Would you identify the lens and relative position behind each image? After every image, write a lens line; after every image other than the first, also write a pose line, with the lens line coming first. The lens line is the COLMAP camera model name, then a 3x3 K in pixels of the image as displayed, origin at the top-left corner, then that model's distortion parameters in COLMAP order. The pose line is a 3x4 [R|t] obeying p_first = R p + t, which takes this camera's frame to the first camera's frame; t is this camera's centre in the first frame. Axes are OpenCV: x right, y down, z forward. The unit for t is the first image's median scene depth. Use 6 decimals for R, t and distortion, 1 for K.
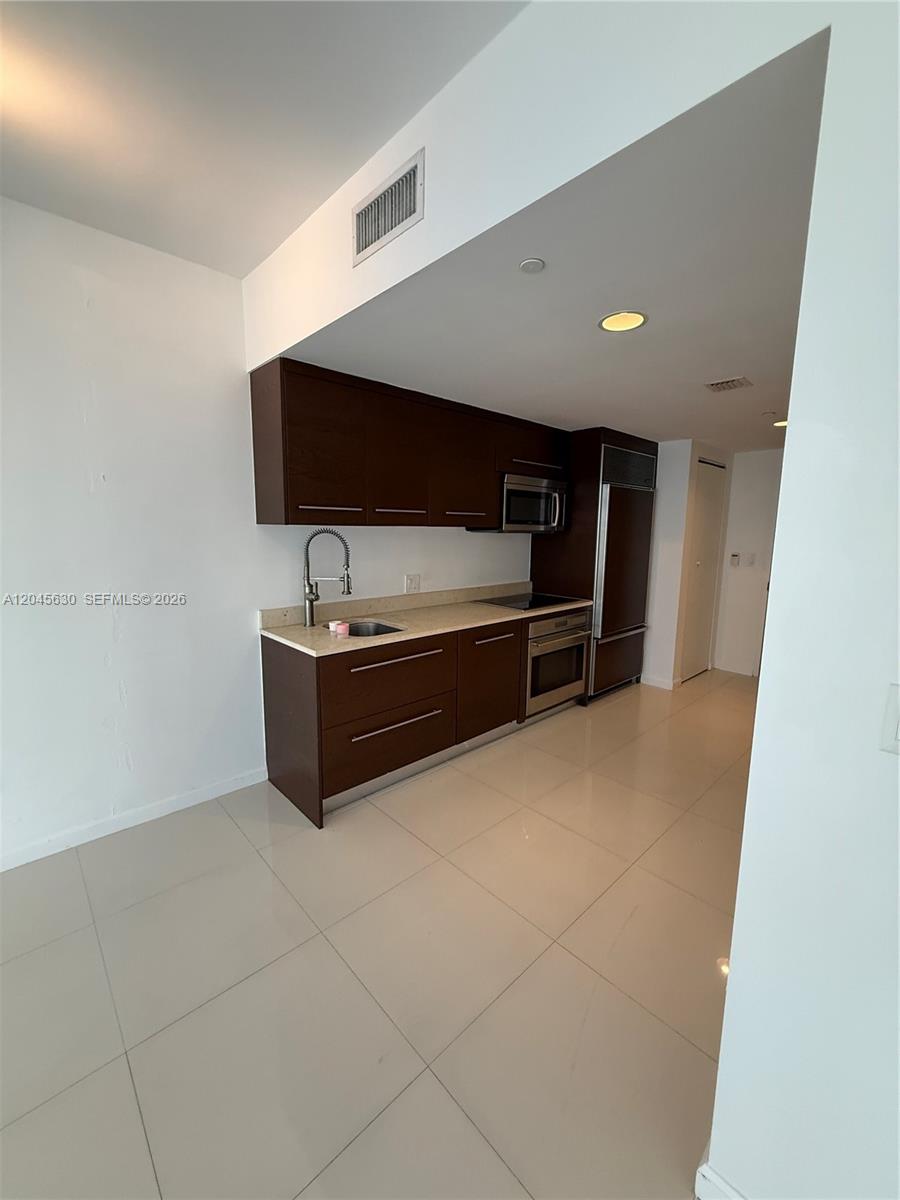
lens RADIAL K [[477.7, 0, 451.1], [0, 477.7, 596.4], [0, 0, 1]] dist [-0.000602, -0.000097]
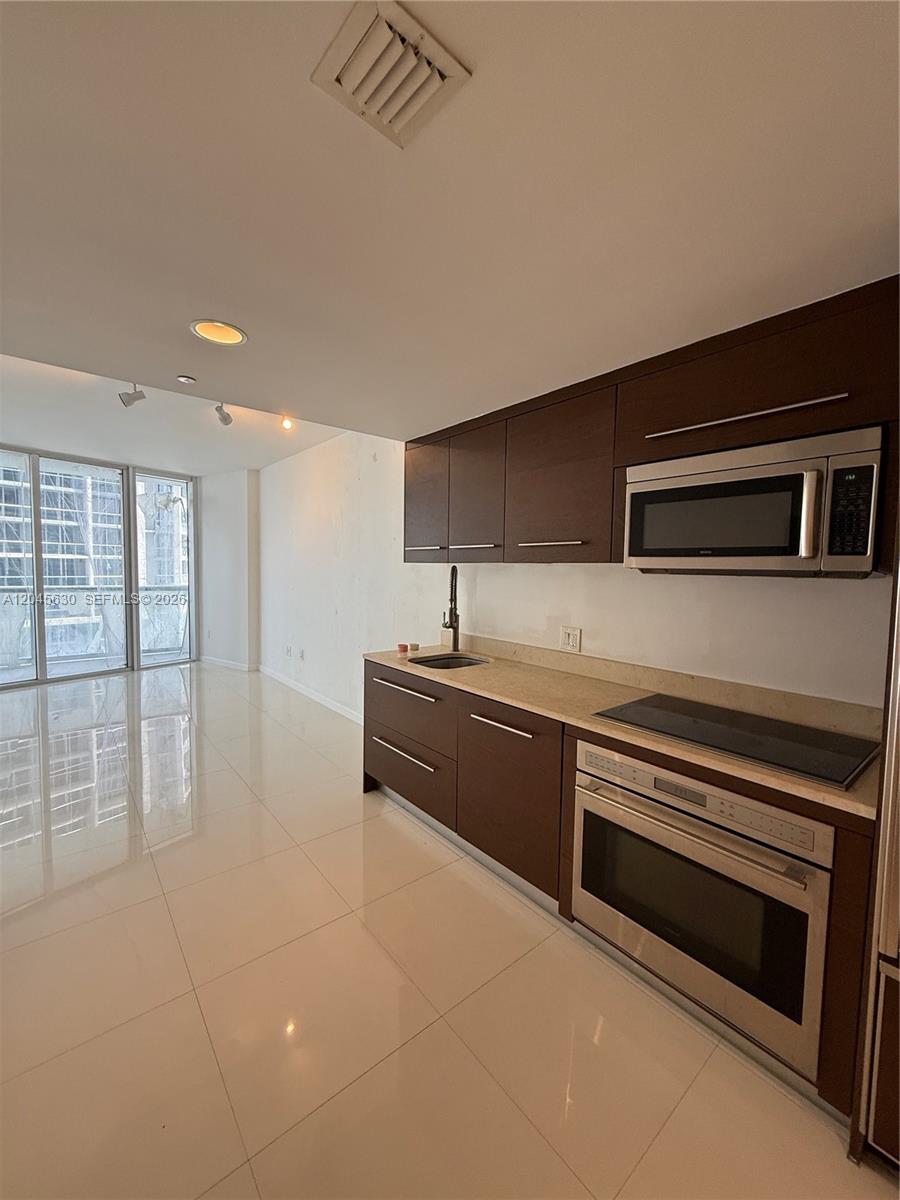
lens RADIAL K [[477.7, 0, 451.1], [0, 477.7, 596.4], [0, 0, 1]] dist [-0.000602, -0.000097]
pose [[-0.063957, 0.047248, -0.996834, 0.683413], [-0.158829, 0.985665, 0.056910, -0.106434], [0.985232, 0.161965, -0.055536, 0.845925]]
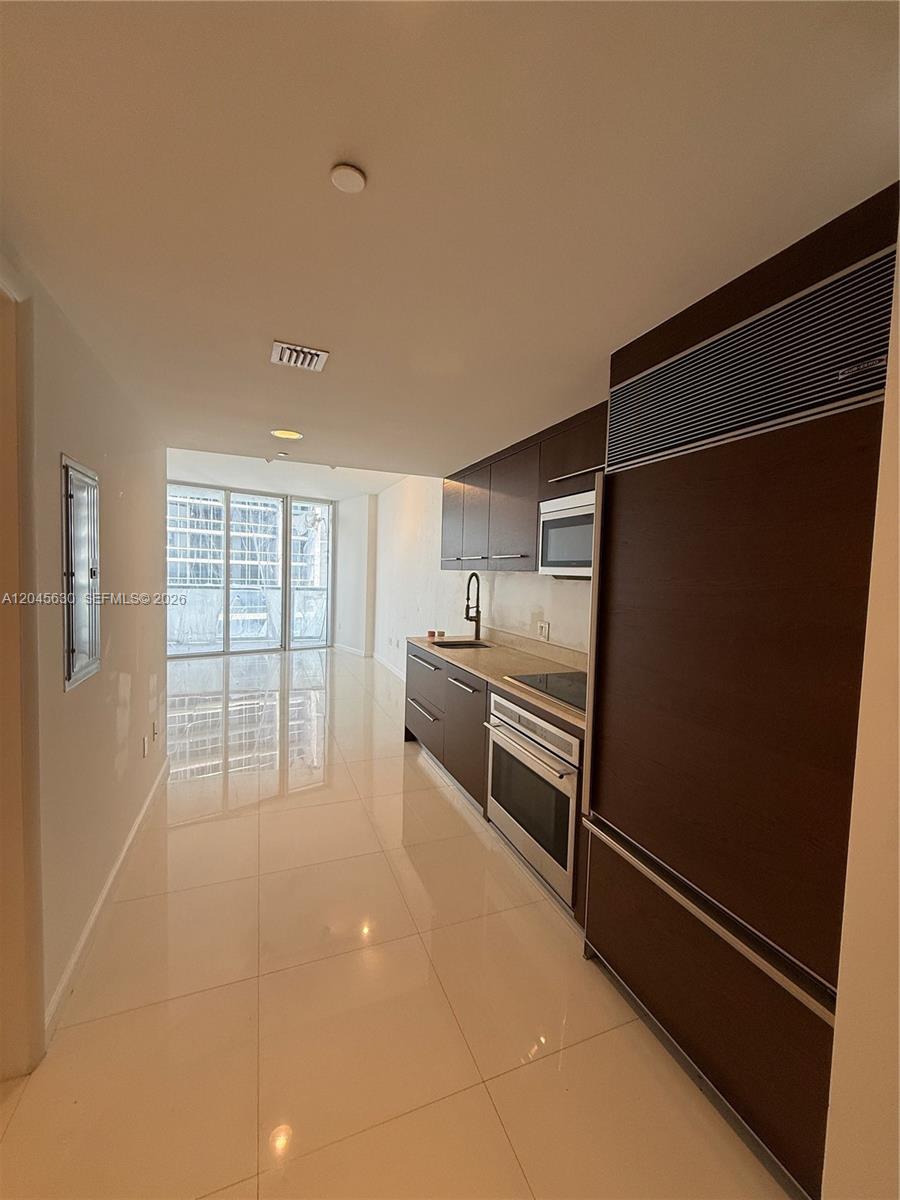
lens RADIAL K [[477.7, 0, 451.1], [0, 477.7, 596.4], [0, 0, 1]] dist [-0.000602, -0.000097]
pose [[-0.362496, 0.026981, -0.931595, 0.884450], [-0.162495, 0.982441, 0.091683, -0.153280], [0.917710, 0.184614, -0.351746, 1.157420]]
